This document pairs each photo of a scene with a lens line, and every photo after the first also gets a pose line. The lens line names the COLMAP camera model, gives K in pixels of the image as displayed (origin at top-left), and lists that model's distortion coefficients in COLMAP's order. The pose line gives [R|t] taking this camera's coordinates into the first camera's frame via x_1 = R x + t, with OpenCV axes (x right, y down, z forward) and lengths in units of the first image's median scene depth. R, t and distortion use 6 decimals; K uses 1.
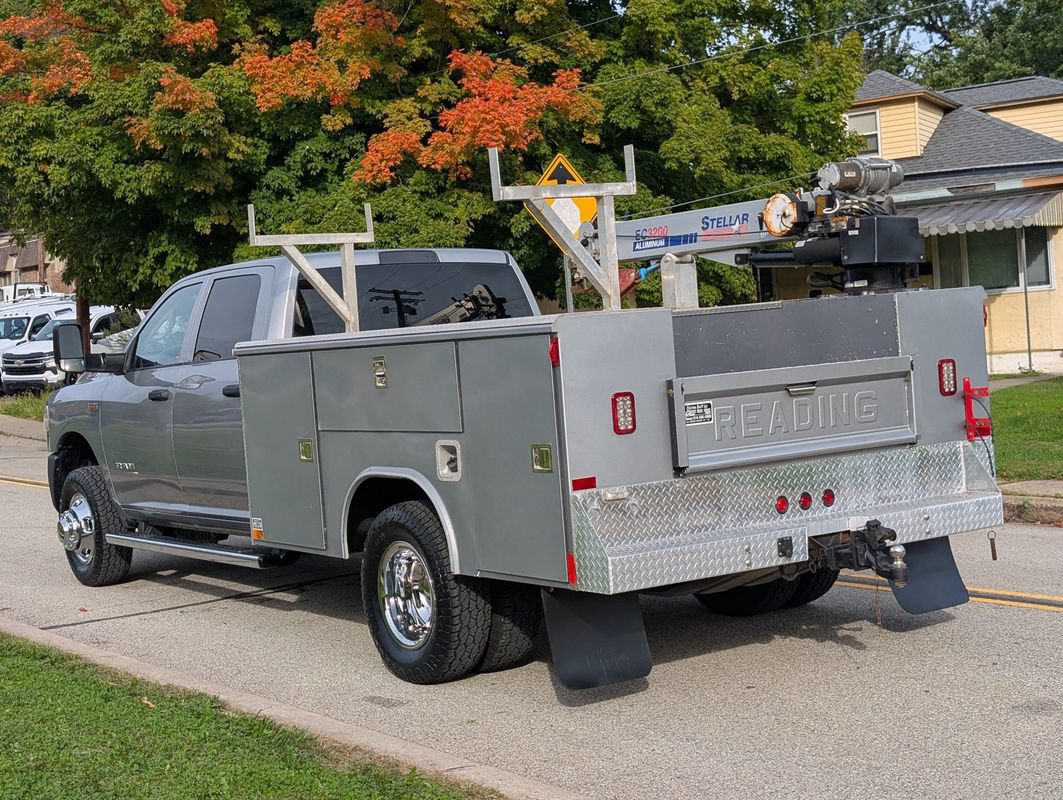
lens RADIAL K [[1646.9, 0, 509.5], [0, 1646.9, 399.1], [0, 0, 1]] dist [0.028121, -0.095747]
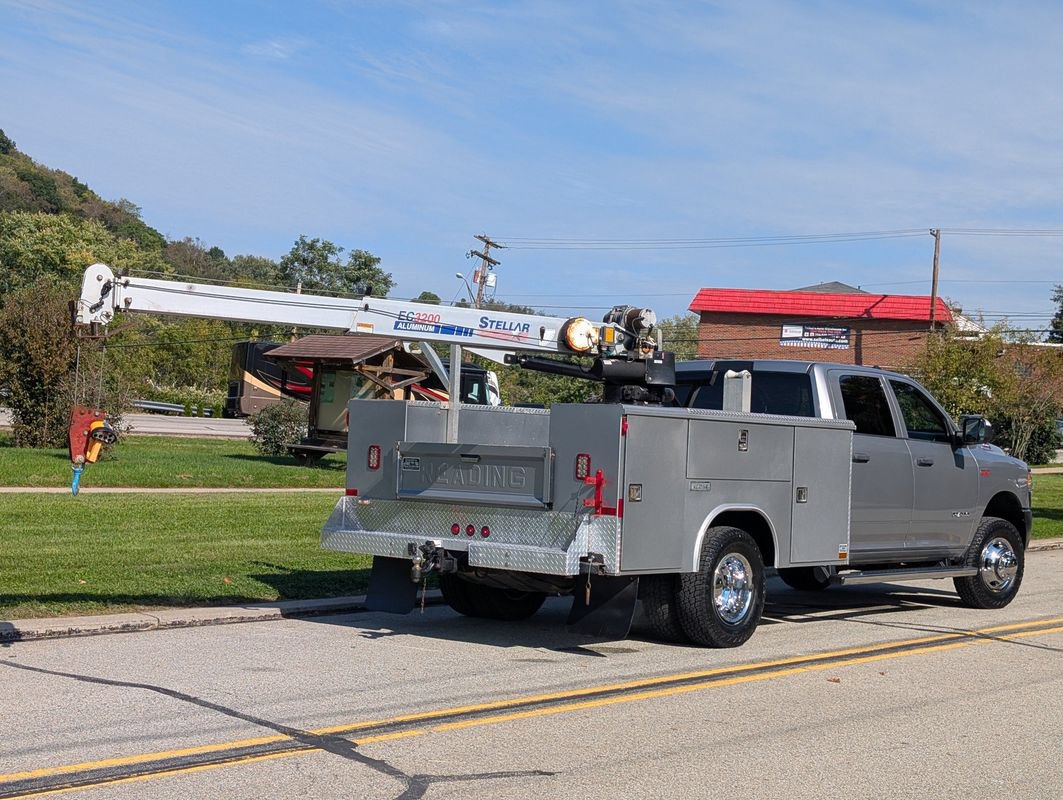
lens RADIAL K [[1665.7, 0, 533.5], [0, 1665.7, 410.4], [0, 0, 1]] dist [0.273912, -1.176495]
pose [[0.267453, 0.060843, -0.961648, 1.450962], [-0.094328, 0.994864, 0.036710, -0.097929], [0.958943, 0.080892, 0.271818, 0.520534]]
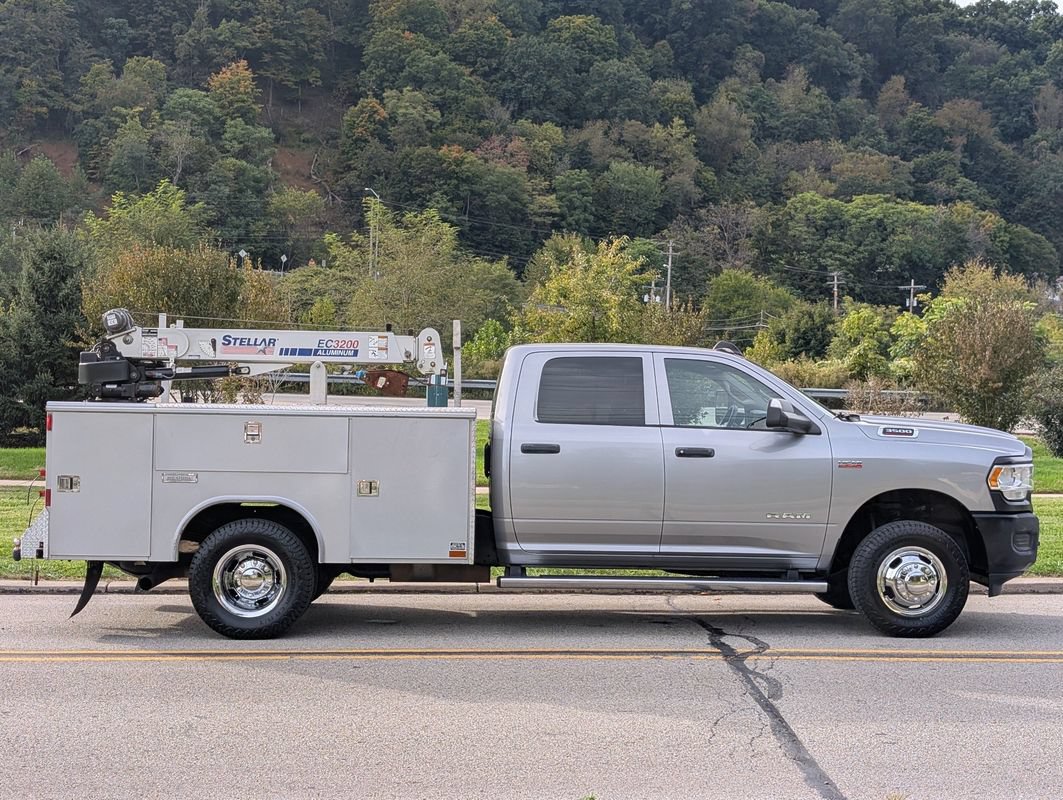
lens RADIAL K [[1642.3, 0, 543.2], [0, 1642.3, 402.9], [0, 0, 1]] dist [0.195263, -0.836939]
pose [[-0.525980, 0.052107, -0.848899, 1.185961], [-0.008563, 0.997746, 0.066549, -0.155889], [0.850454, 0.042273, -0.524348, 1.989605]]
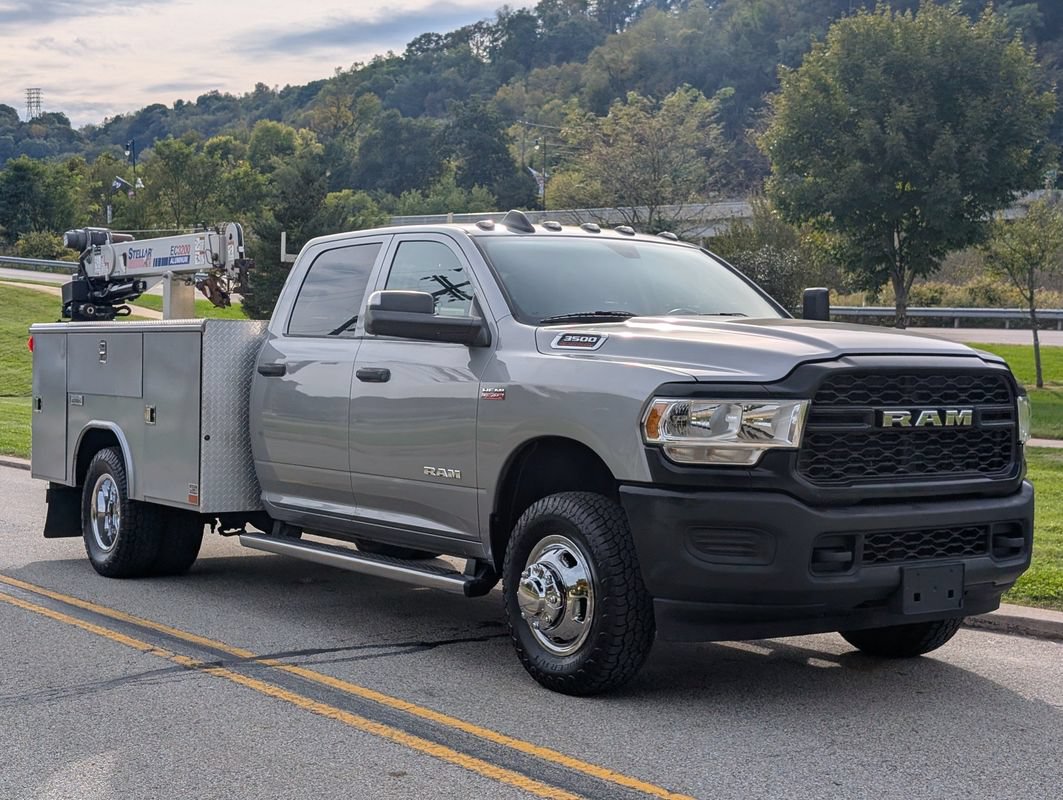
lens RADIAL K [[1636.3, 0, 531.5], [0, 1636.3, 400.0], [0, 0, 1]] dist [0.211959, -0.870630]
pose [[-0.998368, 0.055121, -0.014954, -0.151917], [0.054160, 0.996818, 0.058487, -0.057689], [0.018131, 0.057581, -0.998176, 2.330552]]
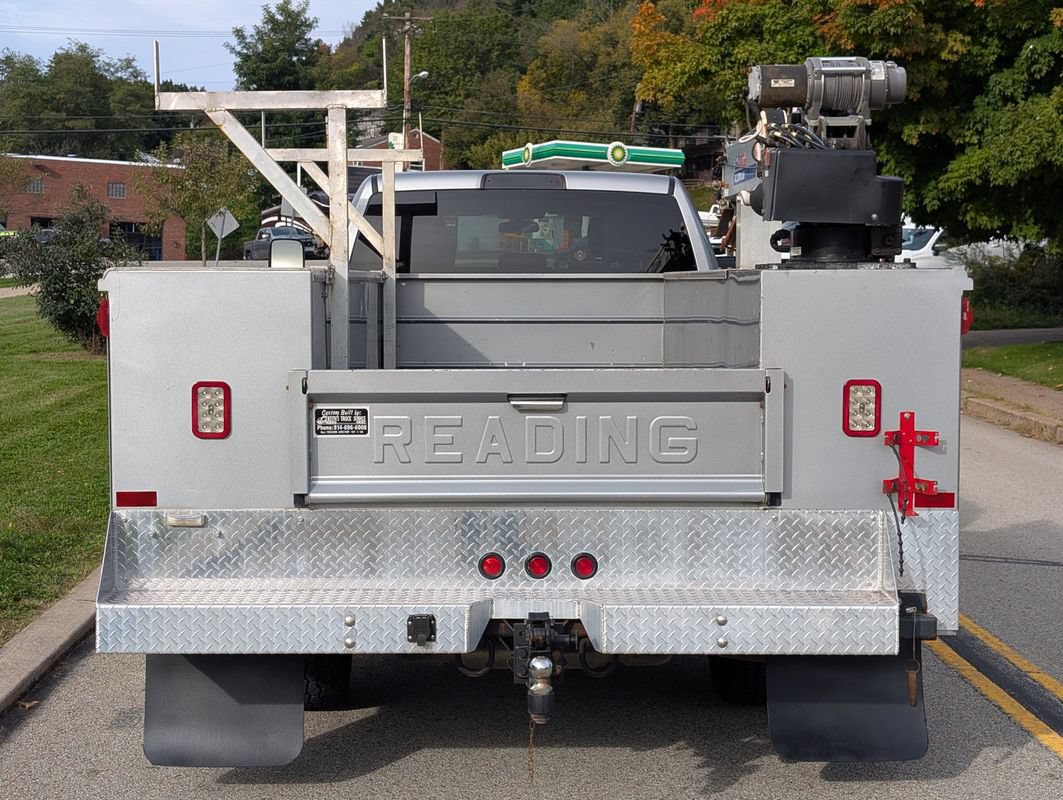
lens RADIAL K [[1636.3, 0, 531.5], [0, 1636.3, 400.0], [0, 0, 1]] dist [0.211959, -0.870630]
pose [[0.830541, 0.110939, -0.545797, 0.458177], [-0.079368, 0.993535, 0.081171, -0.052223], [0.551274, -0.024097, 0.833976, 0.363315]]
